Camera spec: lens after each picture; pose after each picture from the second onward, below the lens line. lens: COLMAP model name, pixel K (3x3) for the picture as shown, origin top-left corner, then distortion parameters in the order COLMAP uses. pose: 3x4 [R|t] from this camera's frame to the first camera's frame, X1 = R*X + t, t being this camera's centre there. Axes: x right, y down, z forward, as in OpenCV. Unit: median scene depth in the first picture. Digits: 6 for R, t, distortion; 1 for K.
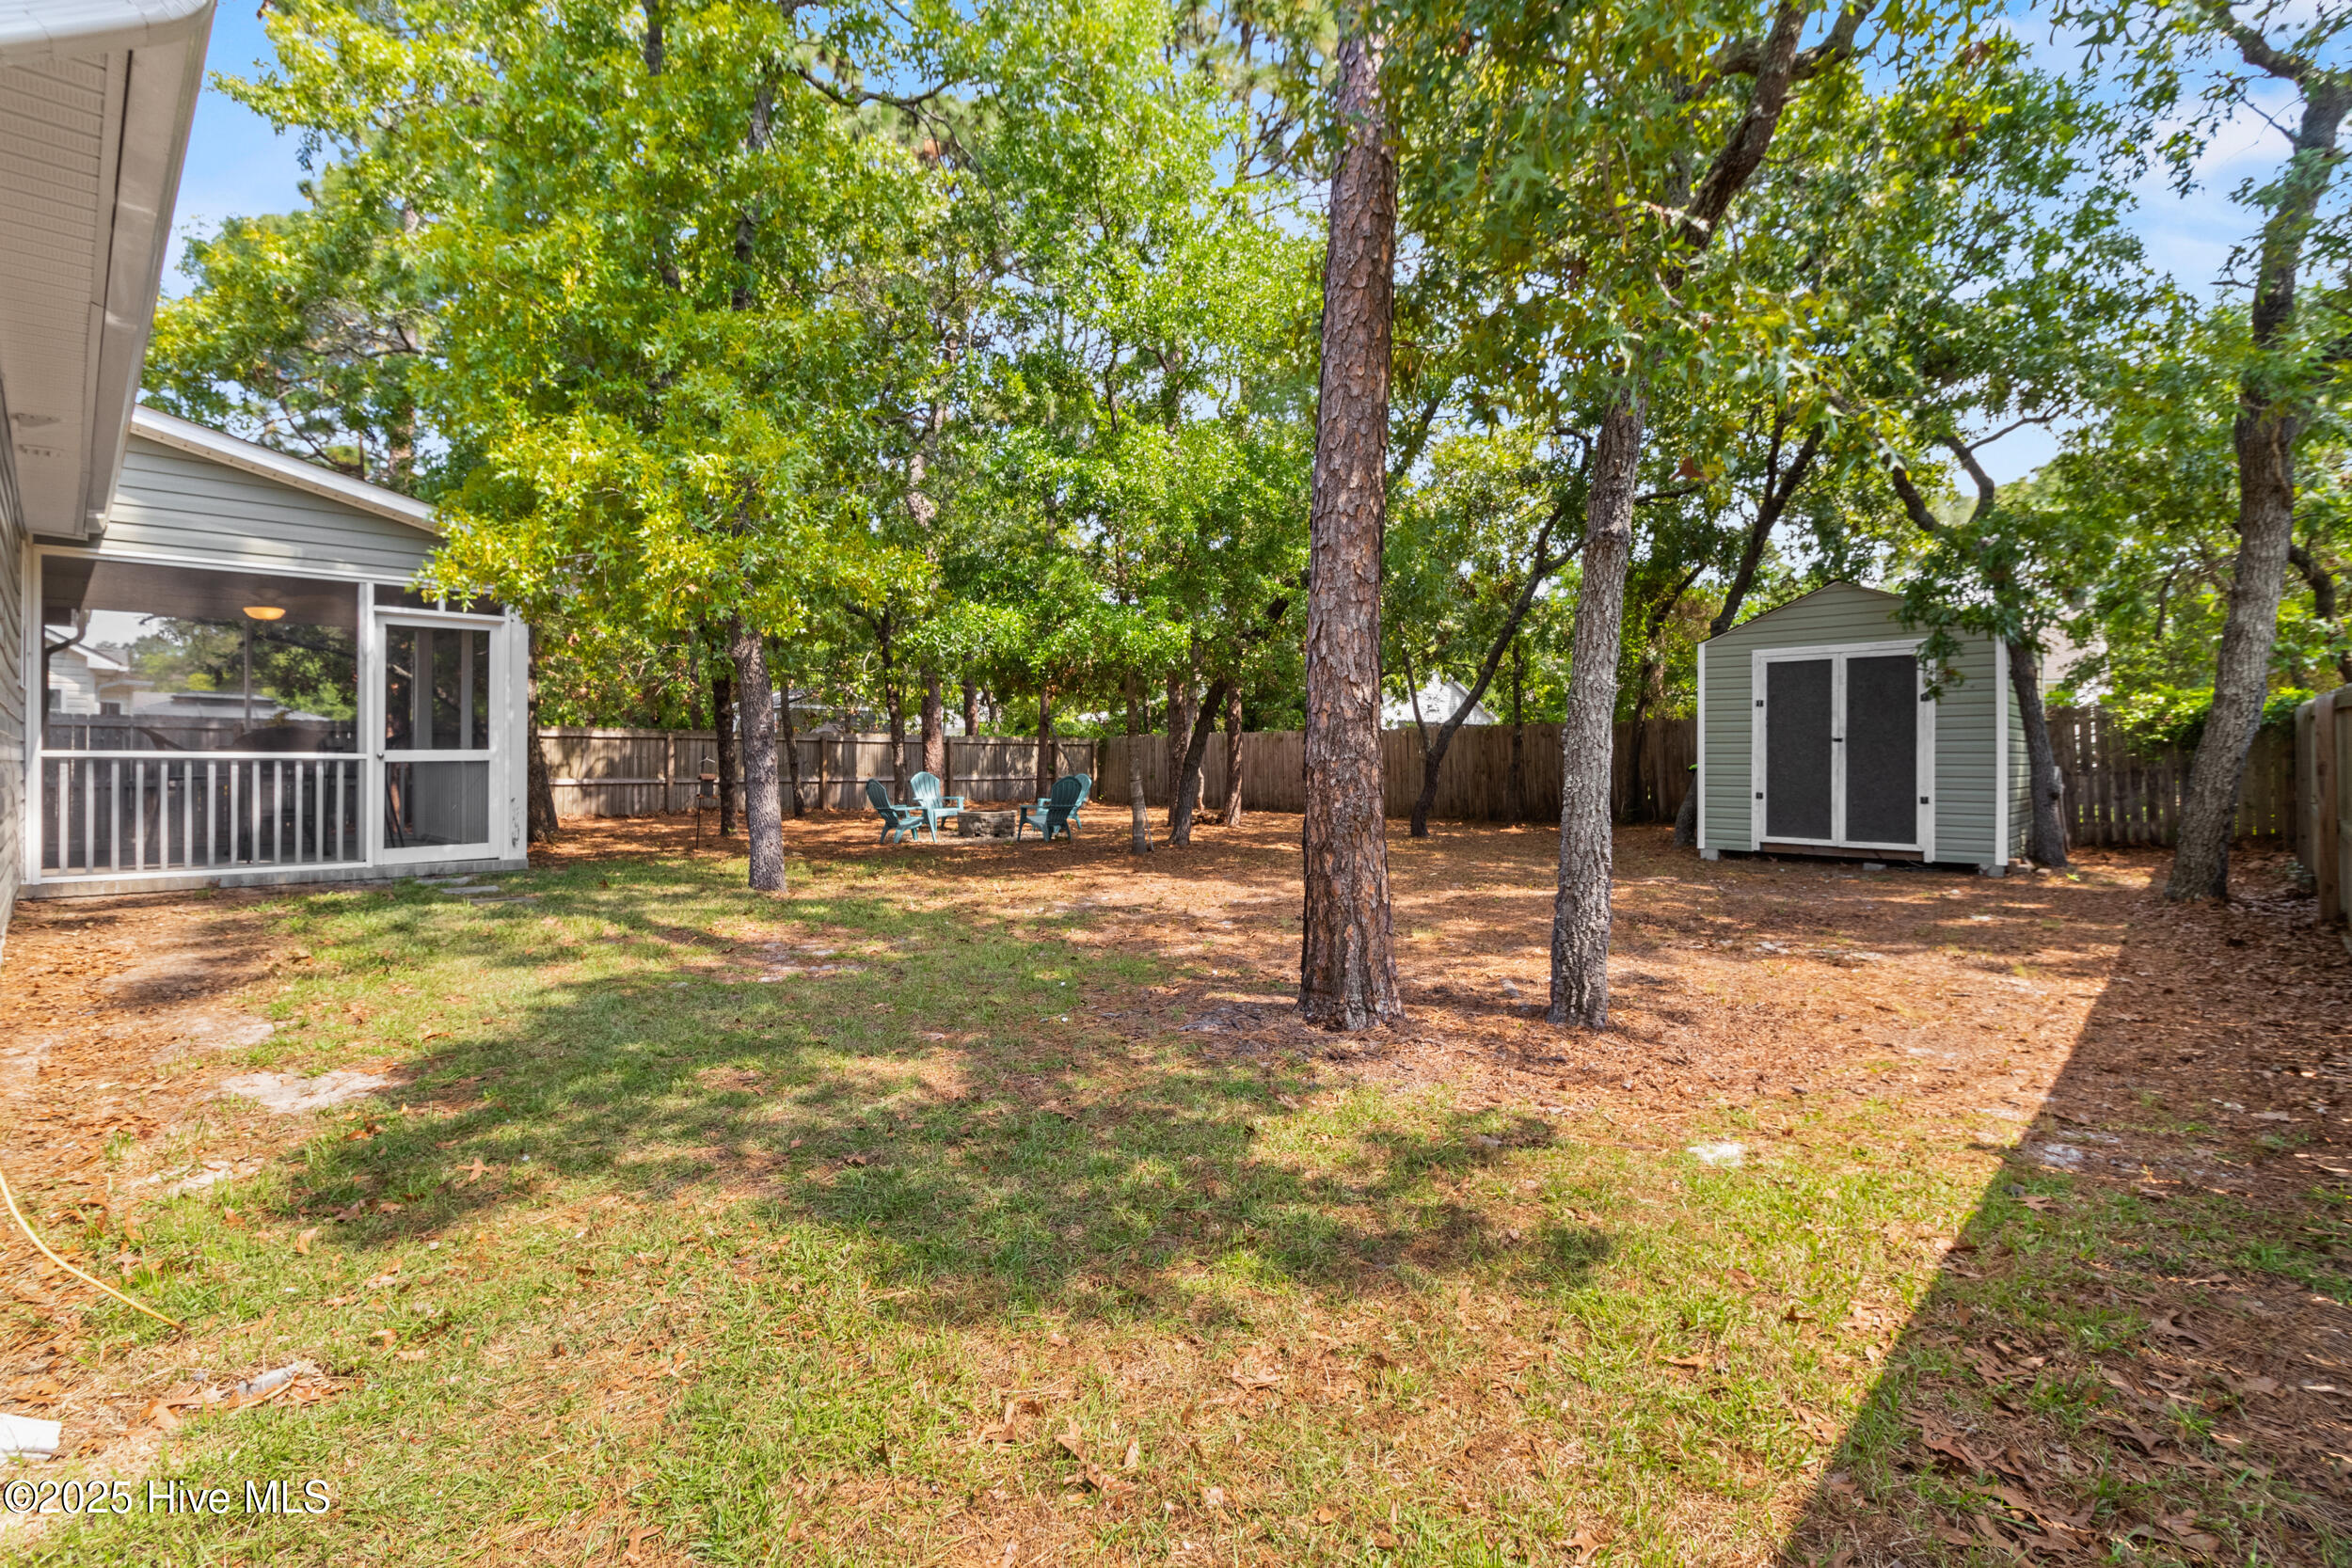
lens RADIAL K [[1074.2, 0, 1171.5], [0, 1074.2, 769.3], [0, 0, 1]] dist [0.003976, 0.000338]
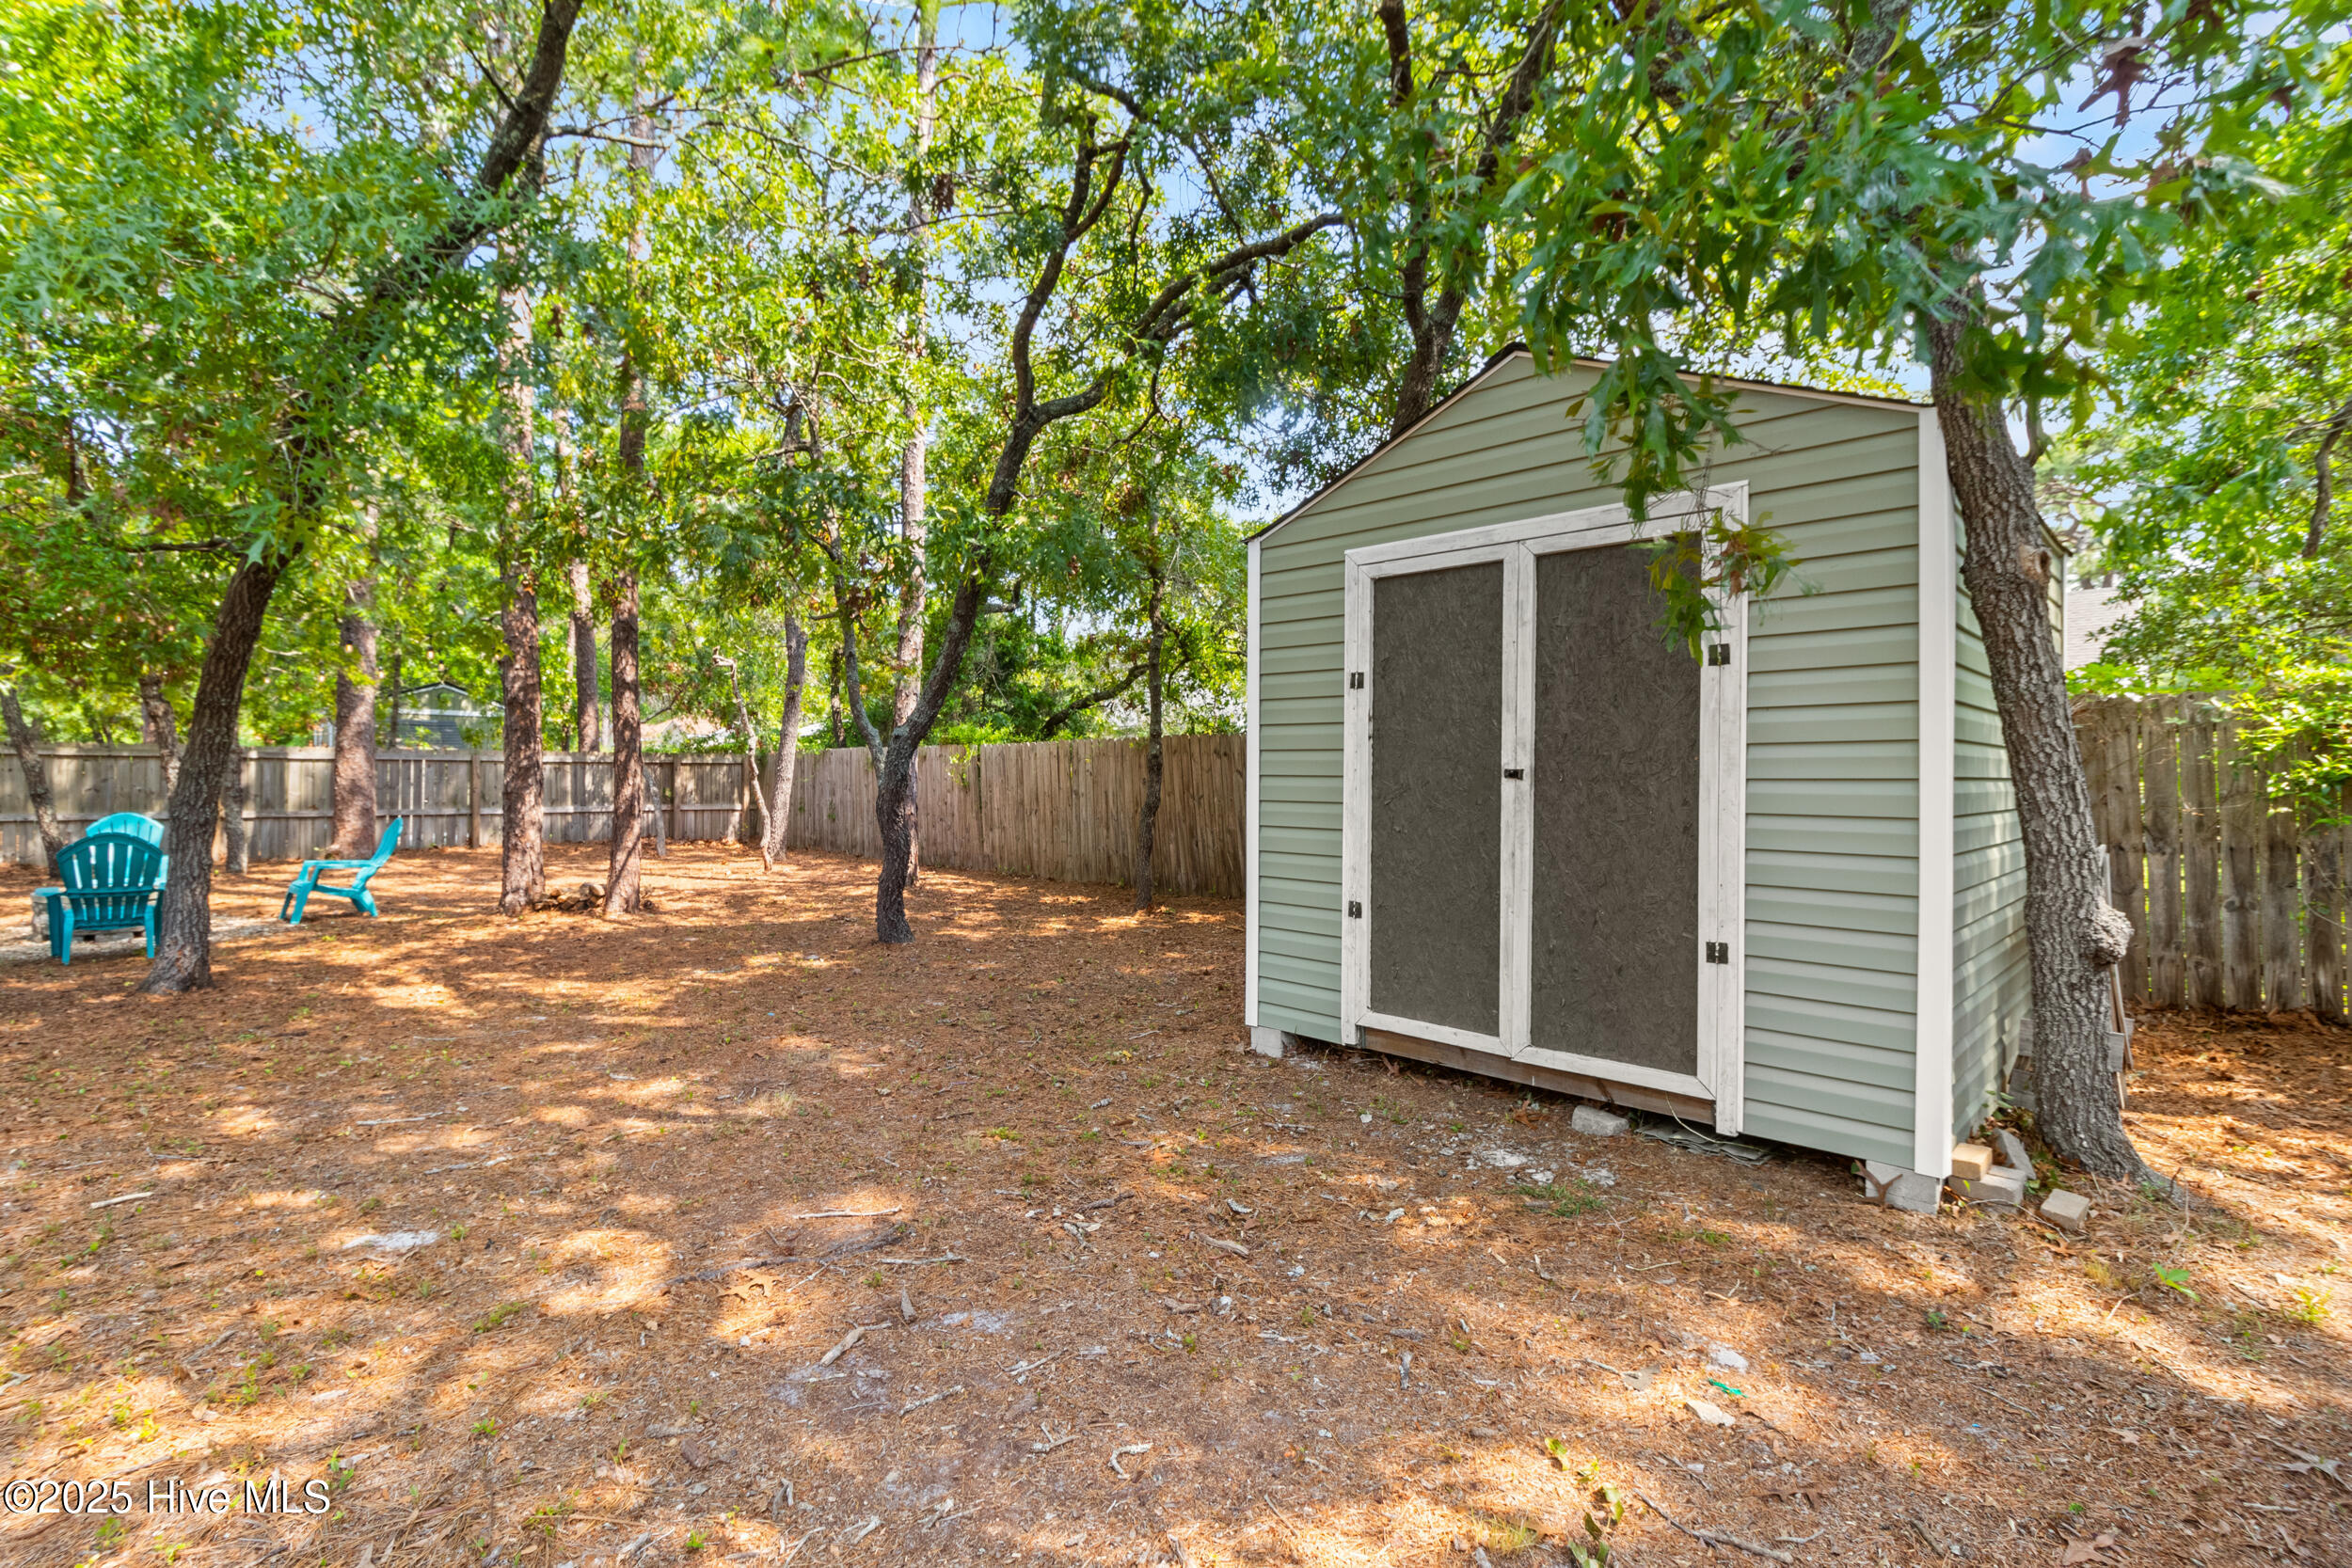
lens RADIAL K [[1074.2, 0, 1180.3], [0, 1074.2, 783.3], [0, 0, 1]] dist [0.003976, 0.000338]
pose [[0.999995, 0.002703, -0.001562, 0.501929], [-0.002703, 0.999996, 0.000387, -0.023776], [0.001563, -0.000382, 0.999999, 0.623368]]
